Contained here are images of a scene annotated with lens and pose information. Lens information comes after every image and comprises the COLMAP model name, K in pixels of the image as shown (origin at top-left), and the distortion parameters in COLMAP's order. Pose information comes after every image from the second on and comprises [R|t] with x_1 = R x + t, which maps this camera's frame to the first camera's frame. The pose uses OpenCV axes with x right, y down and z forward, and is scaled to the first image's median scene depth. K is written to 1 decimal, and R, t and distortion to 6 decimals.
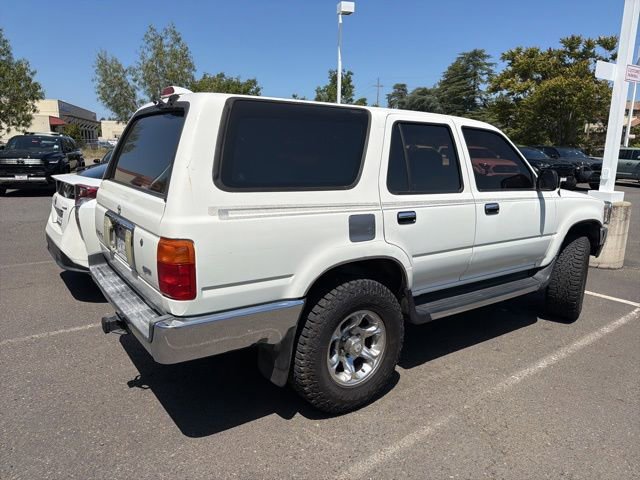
lens RADIAL K [[454.2, 0, 319.6], [0, 454.2, 233.1], [0, 0, 1]] dist [0.044256, -0.056579]
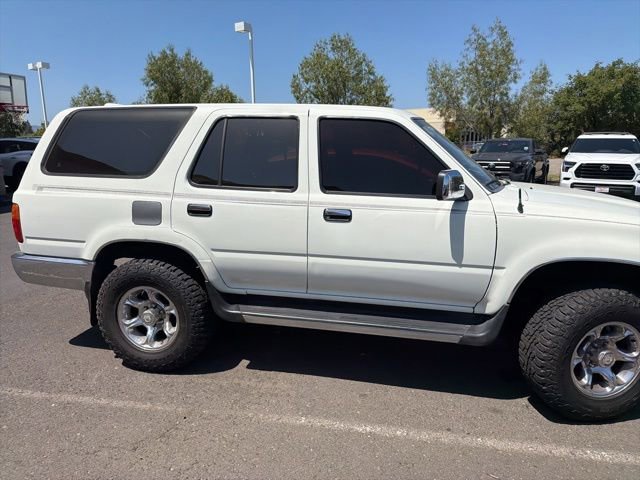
lens RADIAL K [[454.2, 0, 319.6], [0, 454.2, 233.1], [0, 0, 1]] dist [0.044256, -0.056579]
pose [[0.669849, 0.123707, -0.732120, 0.972850], [-0.125716, 0.990683, 0.052374, -0.060894], [0.731778, 0.056957, 0.679159, 0.431038]]
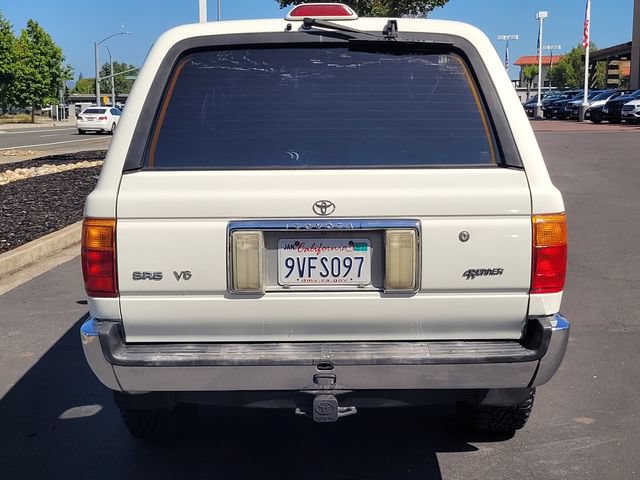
lens RADIAL K [[969.0, 0, 319.0], [0, 969.0, 218.9], [0, 0, 1]] dist [-0.037244, 0.086278]
pose [[0.591280, -0.142607, 0.793758, -1.151930], [0.176114, 0.983319, 0.045475, -0.075528], [-0.787002, 0.112903, 0.606531, 0.193935]]
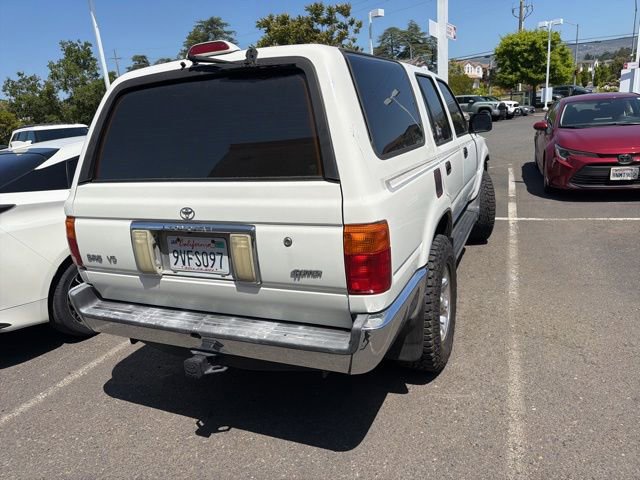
lens RADIAL K [[456.6, 0, 321.2], [0, 456.6, 238.1], [0, 0, 1]] dist [0.045576, -0.062078]
pose [[0.860215, -0.221709, 0.459212, -0.481910], [0.191544, 0.975077, 0.111961, -0.042789], [-0.472590, -0.008352, 0.881243, 0.192911]]
